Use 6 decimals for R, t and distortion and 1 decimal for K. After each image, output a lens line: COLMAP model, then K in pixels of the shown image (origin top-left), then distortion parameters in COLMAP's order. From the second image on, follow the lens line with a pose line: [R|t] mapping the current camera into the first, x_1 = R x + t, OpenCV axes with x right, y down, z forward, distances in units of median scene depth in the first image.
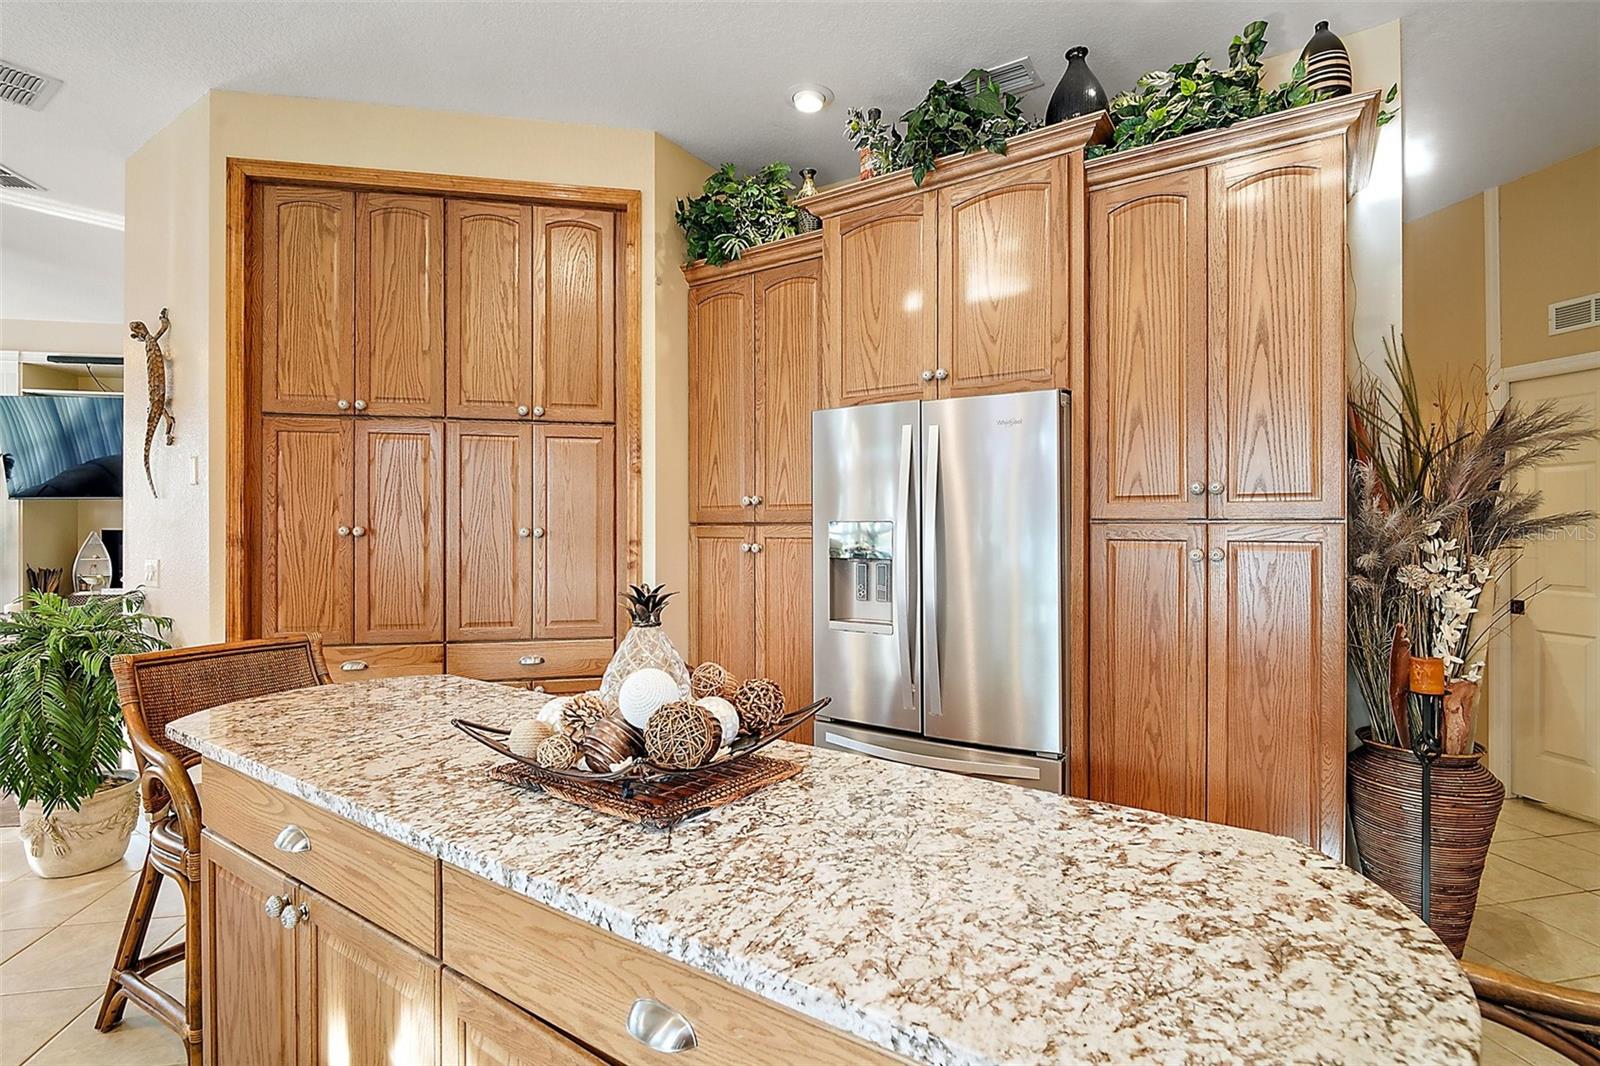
lens RADIAL K [[738.1, 0, 798.5], [0, 738.1, 525.1], [0, 0, 1]] dist [-0.004774, -0.001743]
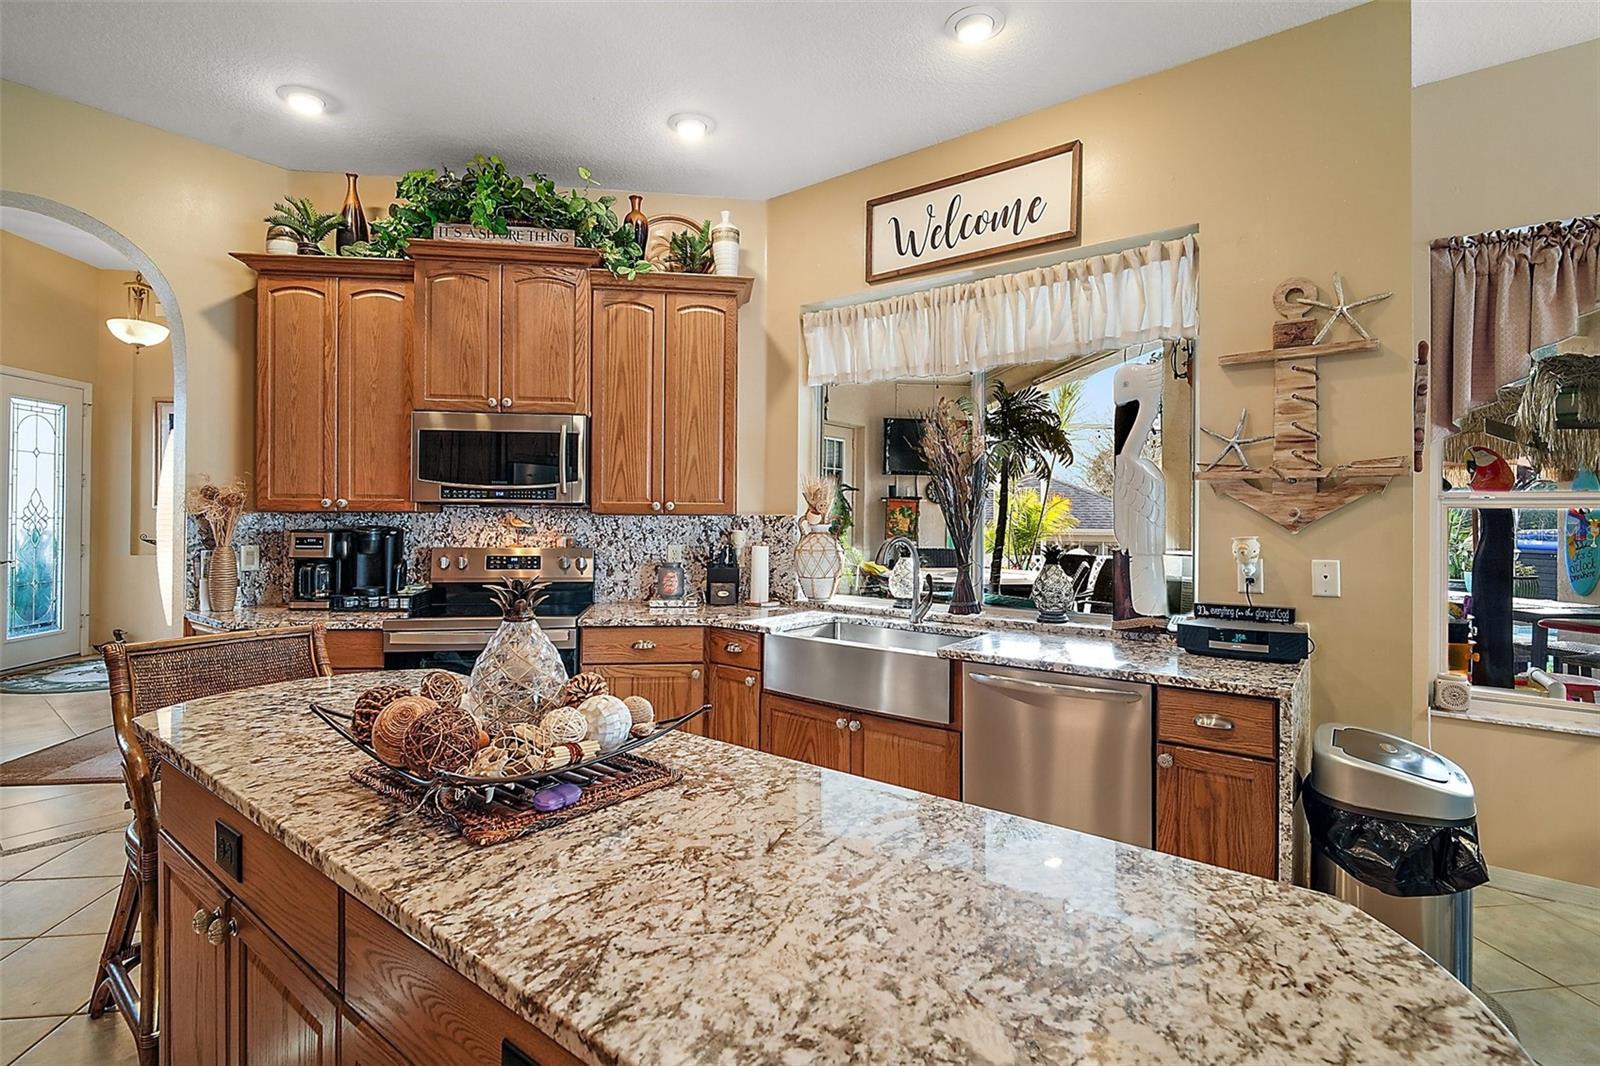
lens RADIAL K [[738.1, 0, 782.6], [0, 738.1, 508.3], [0, 0, 1]] dist [-0.004774, -0.001743]
pose [[-0.995910, -0.002315, 0.090319, -0.287487], [-0.002801, 0.999982, -0.005250, 0.000040], [-0.090306, -0.005482, -0.995899, 0.870584]]
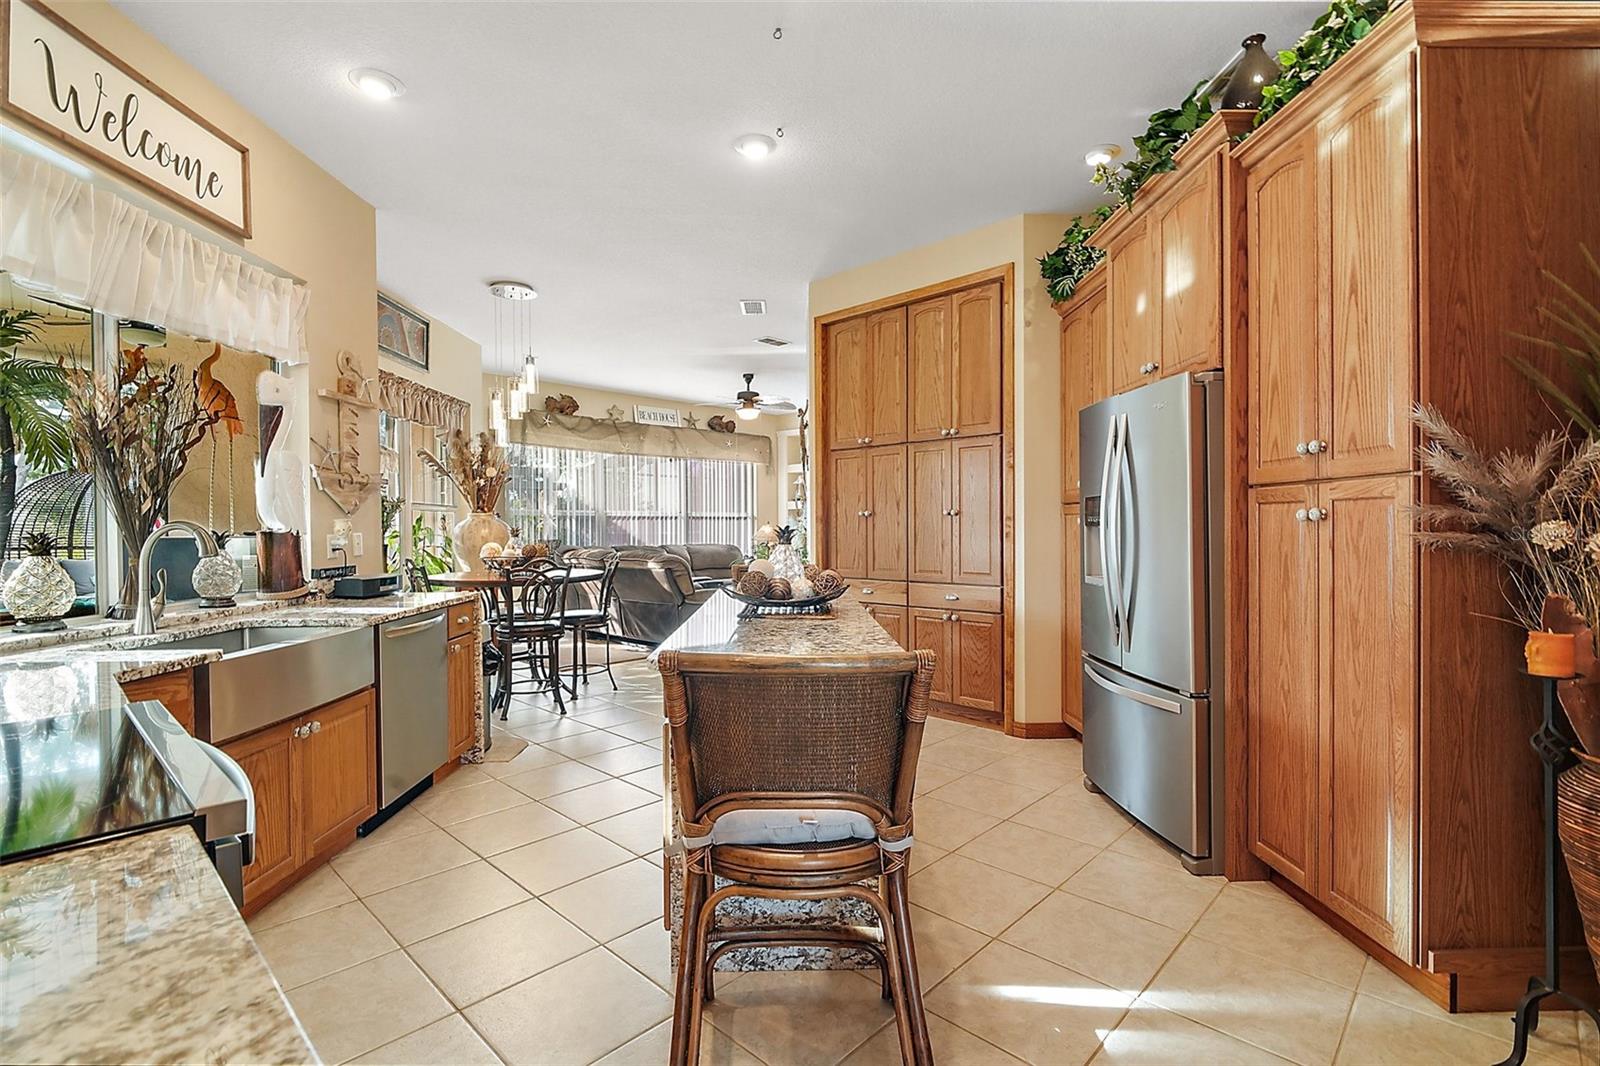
lens RADIAL K [[738.1, 0, 785.2], [0, 738.1, 537.1], [0, 0, 1]] dist [-0.004774, -0.001743]
pose [[0.548481, 0.008556, -0.836120, 0.741496], [0.000348, 0.999945, 0.010460, 0.045168], [0.836163, -0.006028, 0.548448, -0.111506]]
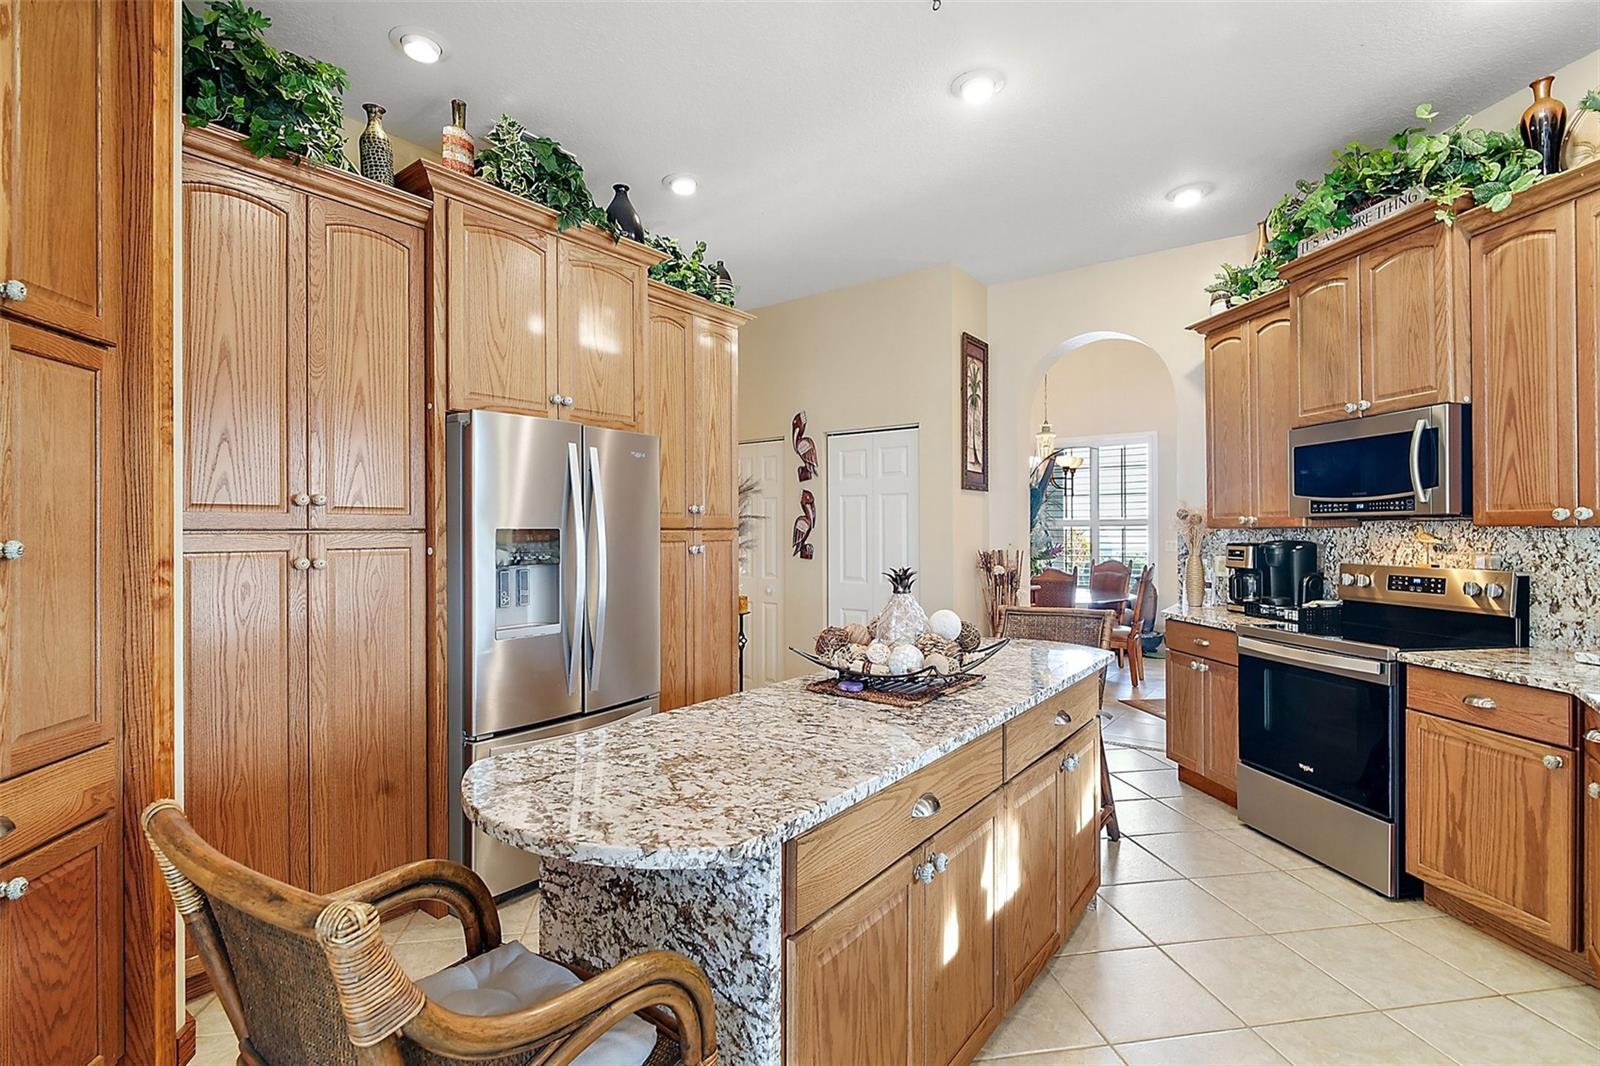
lens RADIAL K [[738.1, 0, 806.6], [0, 738.1, 528.7], [0, 0, 1]] dist [-0.004774, -0.001743]
pose [[0.042635, 0.006674, 0.999068, -0.833920], [0.008361, 0.999940, -0.007036, 0.005754], [-0.999056, 0.008653, 0.042577, 0.507169]]
